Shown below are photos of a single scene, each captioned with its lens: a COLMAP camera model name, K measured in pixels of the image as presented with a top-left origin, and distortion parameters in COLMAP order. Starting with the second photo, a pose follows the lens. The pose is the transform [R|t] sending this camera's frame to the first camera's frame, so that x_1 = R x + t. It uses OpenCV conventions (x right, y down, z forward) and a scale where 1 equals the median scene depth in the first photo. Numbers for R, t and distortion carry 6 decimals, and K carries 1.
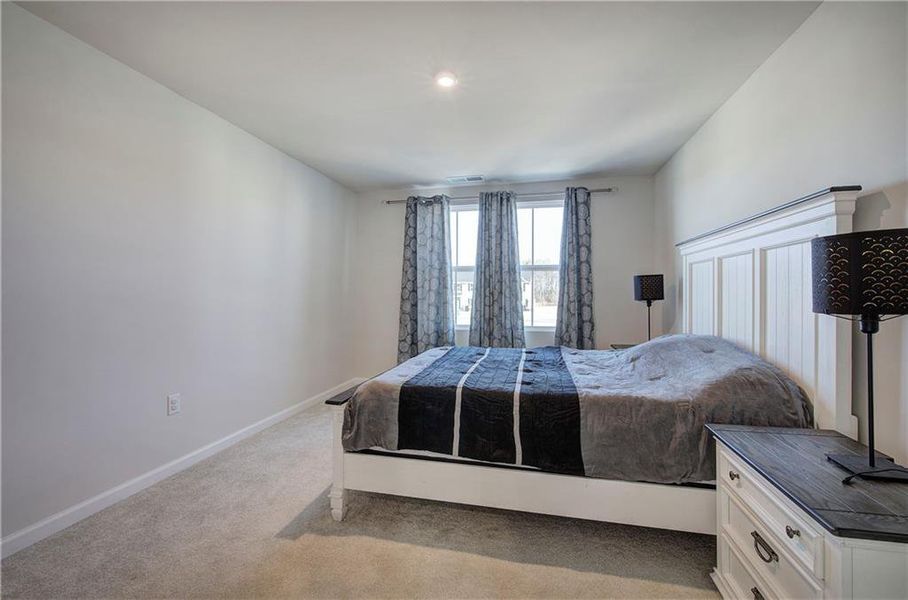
lens RADIAL K [[383.9, 0, 453.1], [0, 383.9, 295.1], [0, 0, 1]] dist [-0.003292, 0.002448]
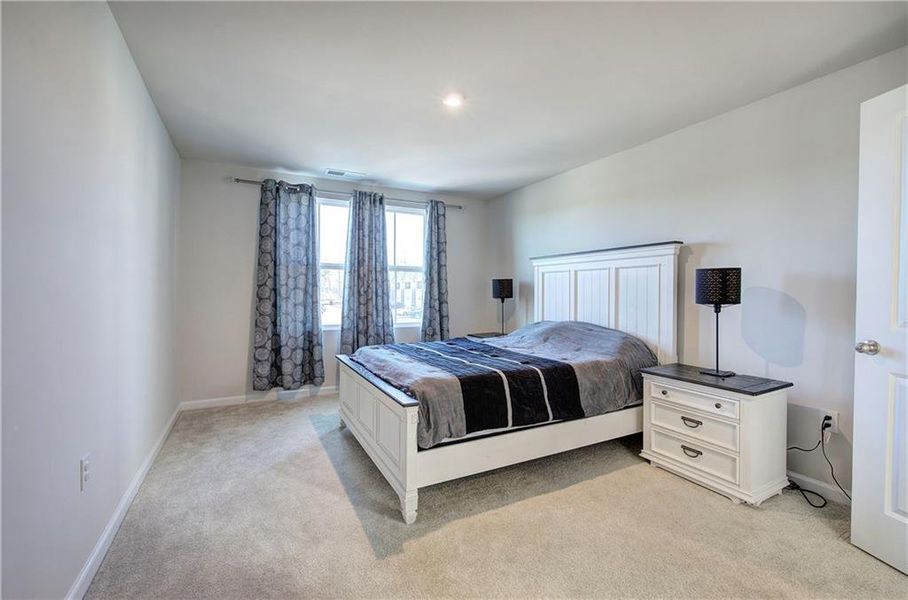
lens RADIAL K [[383.9, 0, 453.5], [0, 383.9, 299.1], [0, 0, 1]] dist [-0.003292, 0.002448]
pose [[0.755157, -0.008544, 0.655488, -0.390434], [-0.002732, 0.999865, 0.016181, -0.003201], [-0.655538, -0.014009, 0.755032, 0.084867]]
